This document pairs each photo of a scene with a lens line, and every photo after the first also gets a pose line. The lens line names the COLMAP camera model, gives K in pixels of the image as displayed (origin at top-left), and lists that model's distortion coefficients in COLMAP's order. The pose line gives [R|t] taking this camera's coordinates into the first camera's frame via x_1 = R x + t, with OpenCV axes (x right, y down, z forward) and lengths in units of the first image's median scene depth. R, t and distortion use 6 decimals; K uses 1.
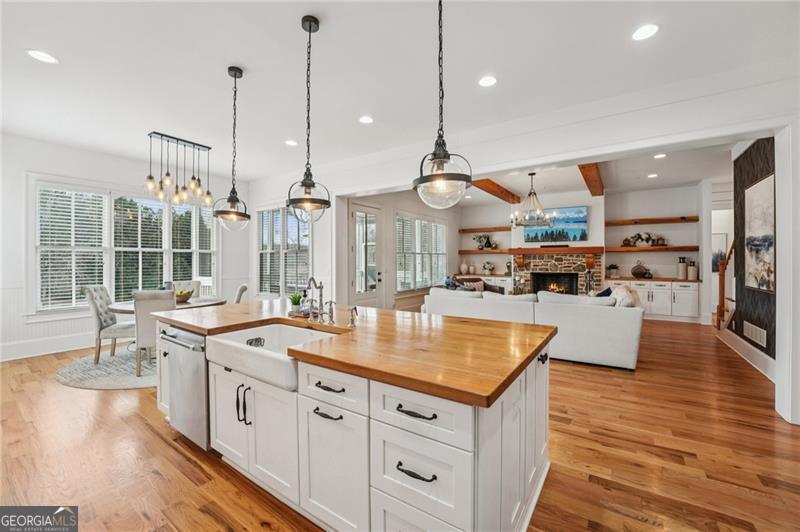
lens RADIAL K [[327.7, 0, 395.4], [0, 327.7, 260.8], [0, 0, 1]] dist [-0.006982, -0.000615]
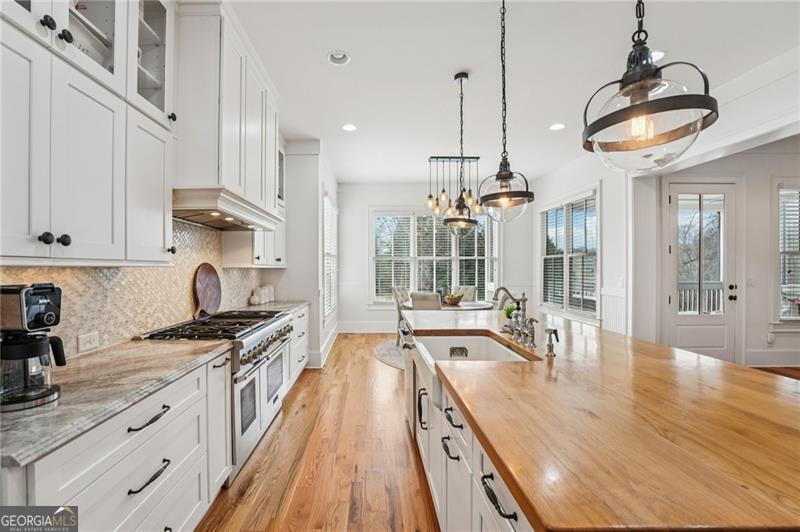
lens RADIAL K [[349.3, 0, 397.5], [0, 349.3, 270.3], [0, 0, 1]] dist [-0.013120, 0.000222]
pose [[0.568039, 0.005883, -0.822980, 0.218302], [0.001887, 0.999963, 0.008450, -0.000045], [0.822999, -0.006352, 0.568007, 0.182498]]
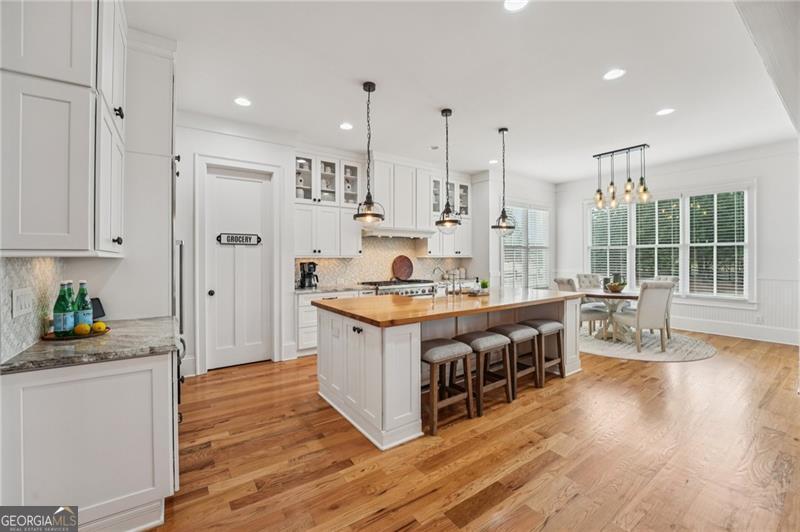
lens RADIAL K [[327.7, 0, 402.0], [0, 327.7, 259.6], [0, 0, 1]] dist [-0.006982, -0.000615]
pose [[-0.343977, 0.009357, -0.938931, 0.724811], [0.006836, 0.999949, 0.007461, -0.002068], [0.938953, -0.003852, -0.344023, 0.719591]]
